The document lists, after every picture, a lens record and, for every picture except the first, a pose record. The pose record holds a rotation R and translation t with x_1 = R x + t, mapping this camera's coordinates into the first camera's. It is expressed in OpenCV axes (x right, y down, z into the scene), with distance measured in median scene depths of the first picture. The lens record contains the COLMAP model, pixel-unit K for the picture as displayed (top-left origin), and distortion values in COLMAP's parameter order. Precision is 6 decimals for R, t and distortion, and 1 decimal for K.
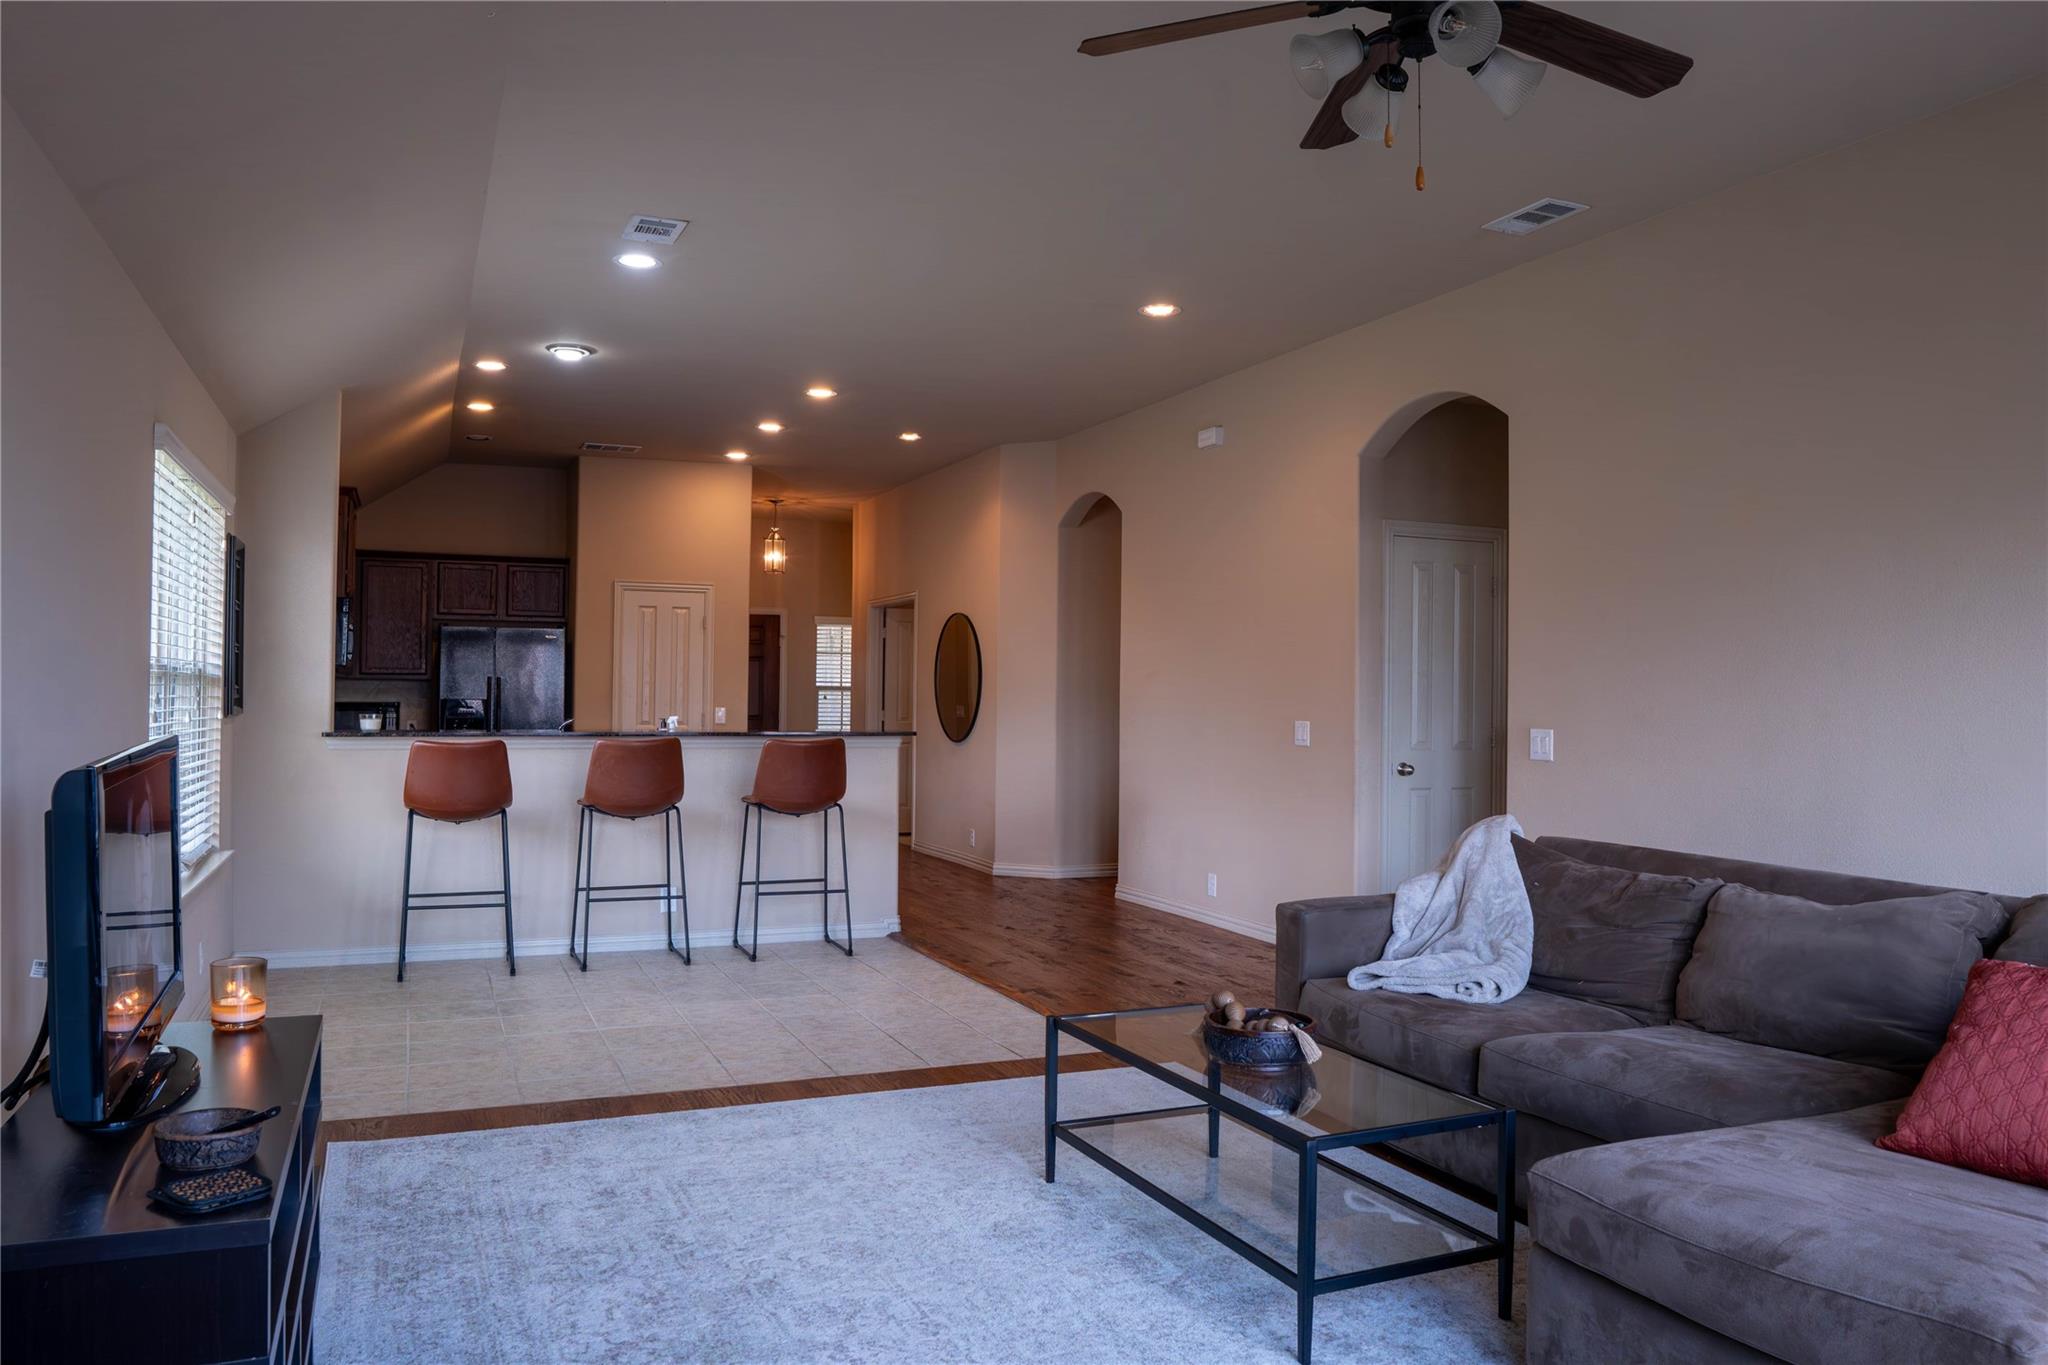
lens RADIAL K [[1444.5, 0, 1007.5], [0, 1444.5, 685.4], [0, 0, 1]] dist [-0.073627, 0.030056]
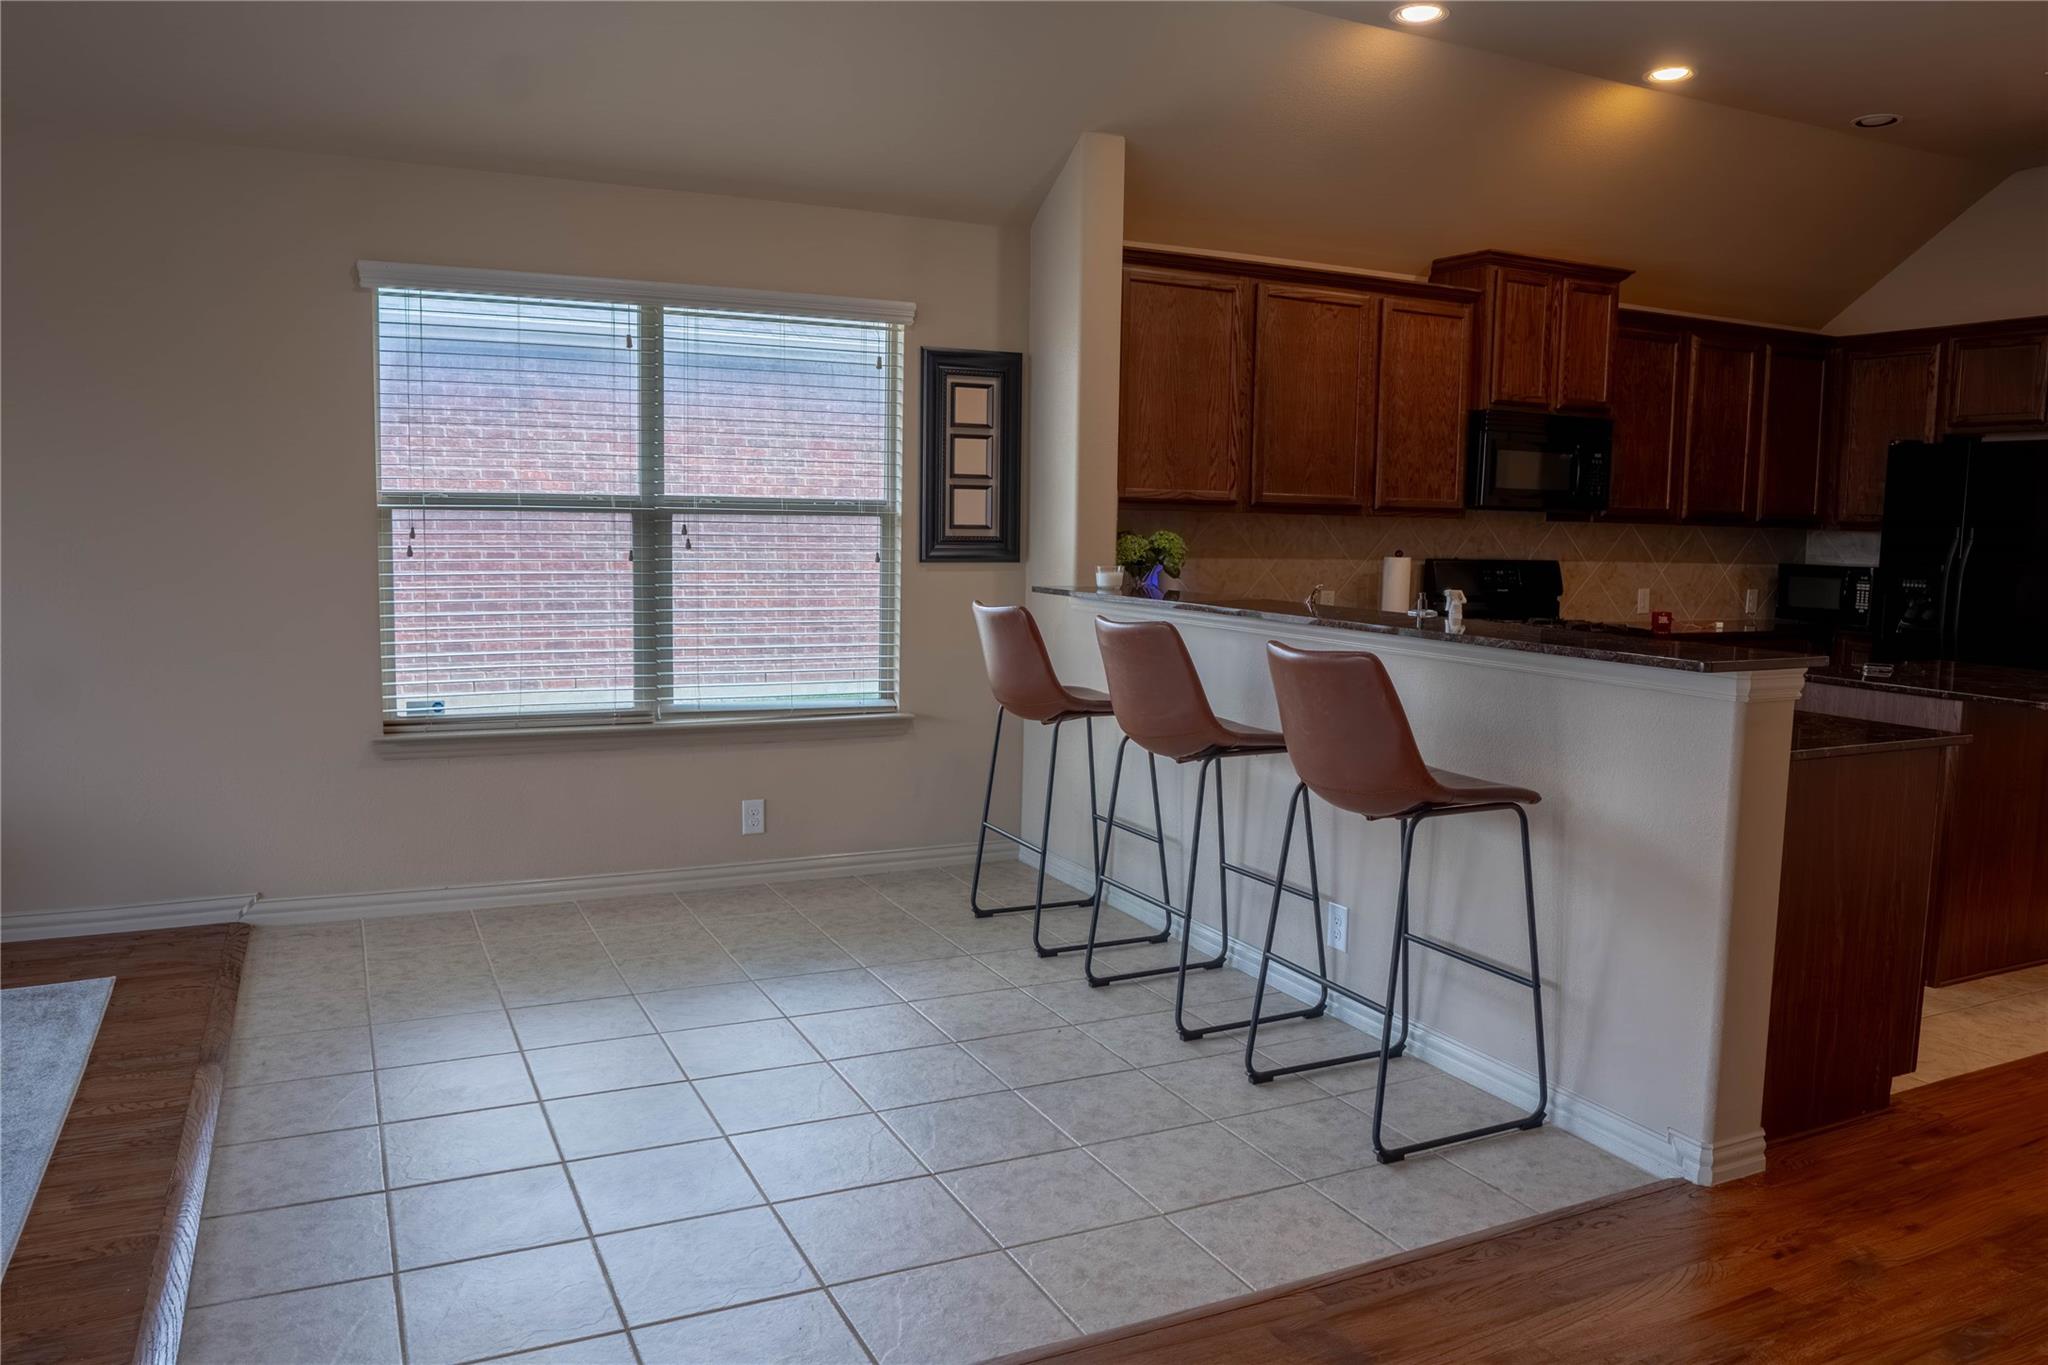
lens RADIAL K [[1444.5, 0, 1036.1], [0, 1444.5, 687.5], [0, 0, 1]] dist [-0.073627, 0.030056]
pose [[0.067607, 0.109424, -0.991693, 0.253406], [-0.012798, 0.993981, 0.108804, 0.002158], [0.997630, 0.005336, 0.068600, 0.748352]]
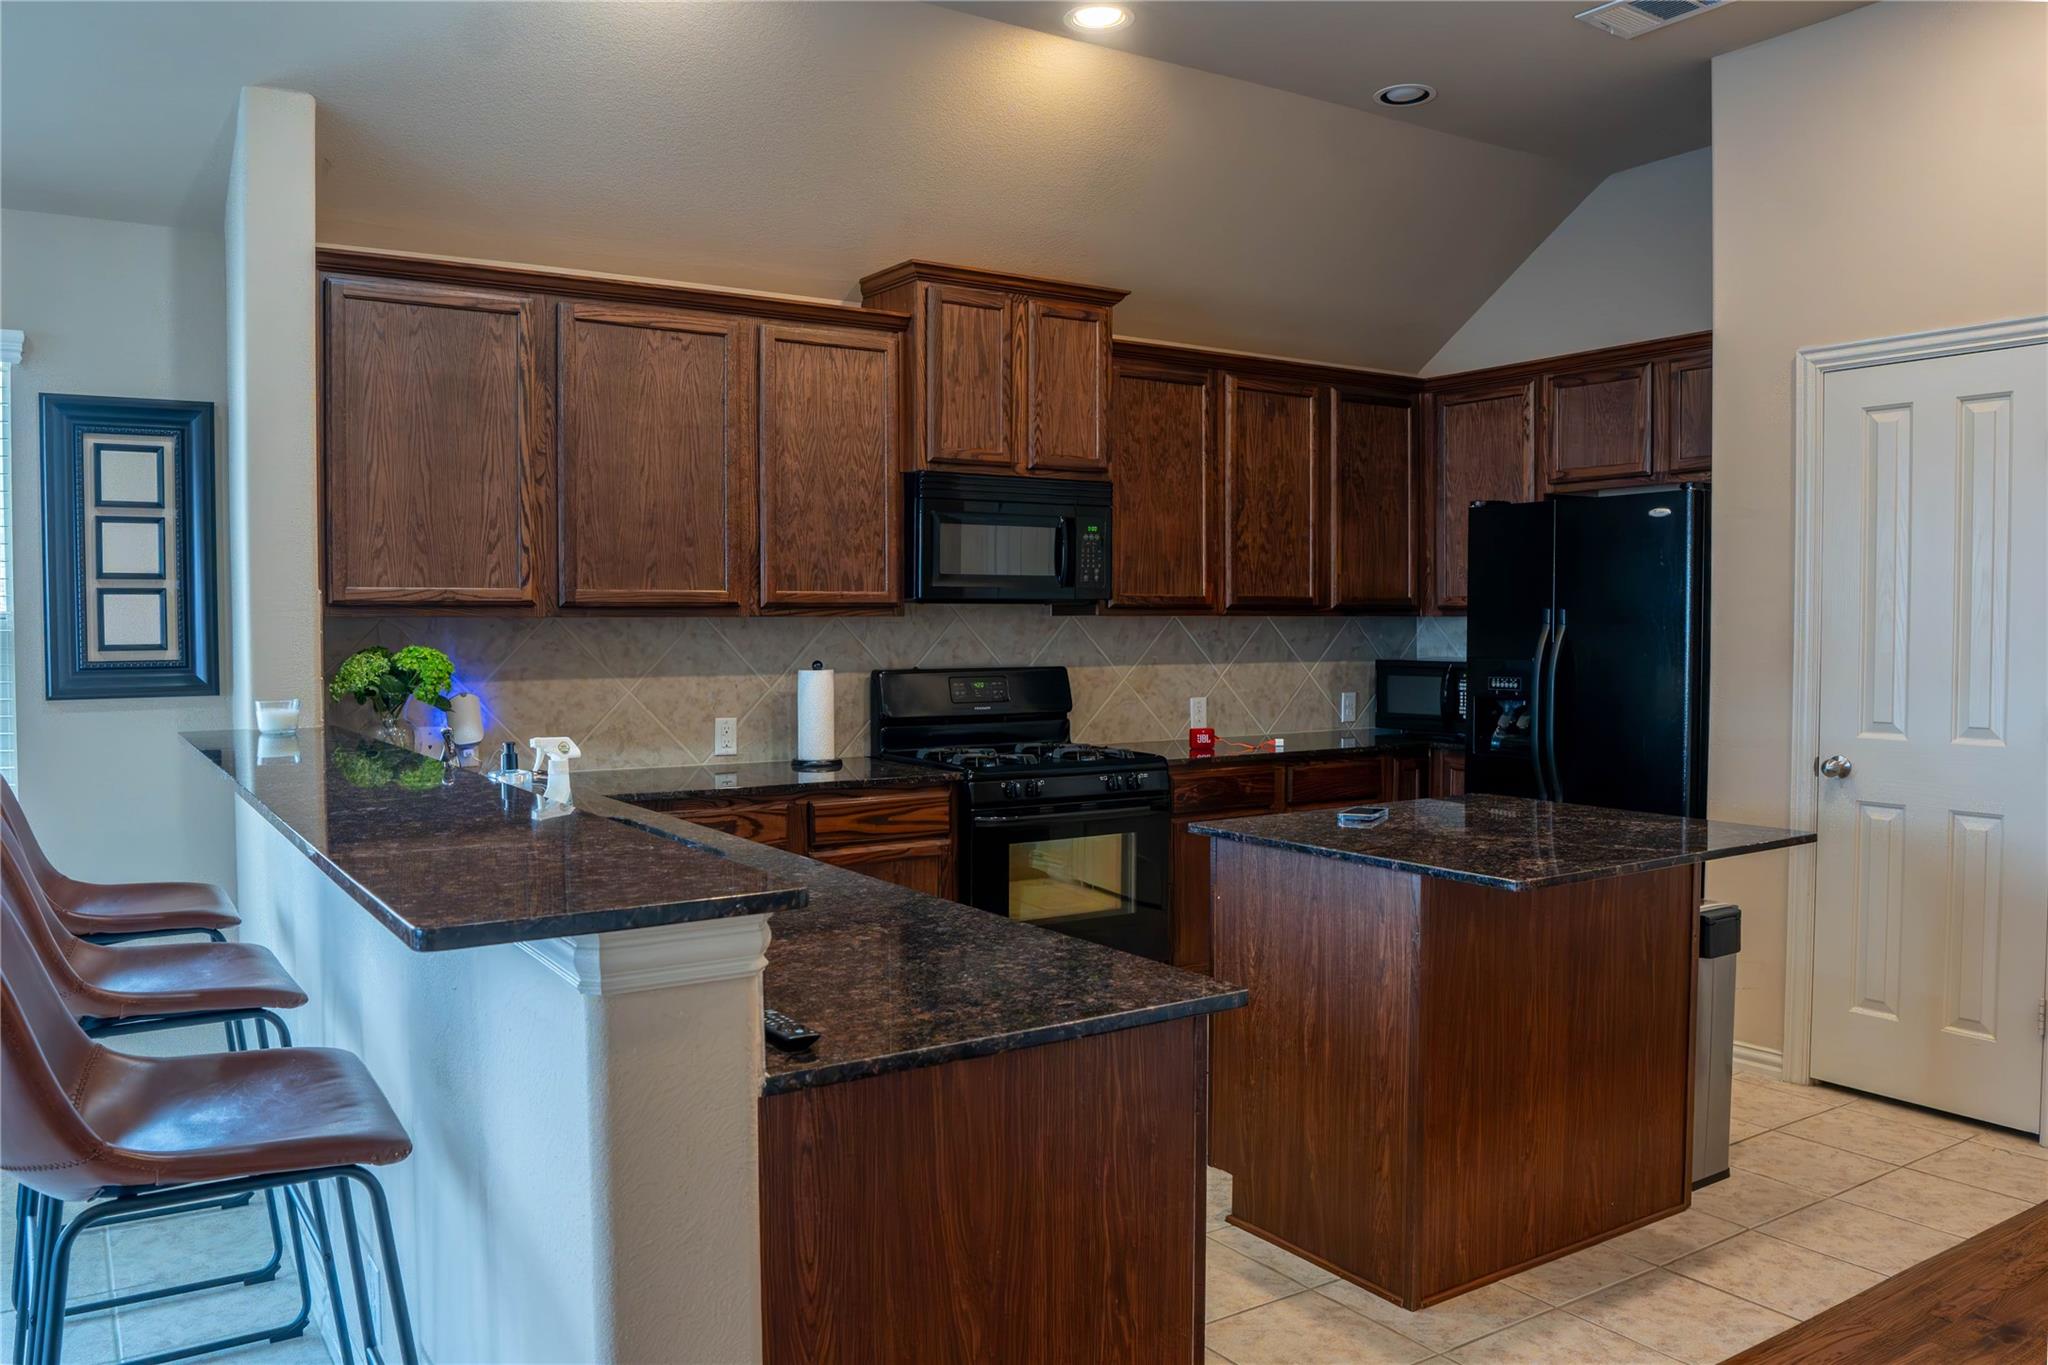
lens RADIAL K [[1514.6, 0, 1006.7], [0, 1514.6, 680.5], [0, 0, 1]] dist [-0.071802, 0.009143]
pose [[0.182528, 0.029784, -0.982749, 0.106587], [0.010845, 0.999419, 0.032304, -0.000393], [0.983141, -0.016554, 0.182099, 0.953100]]
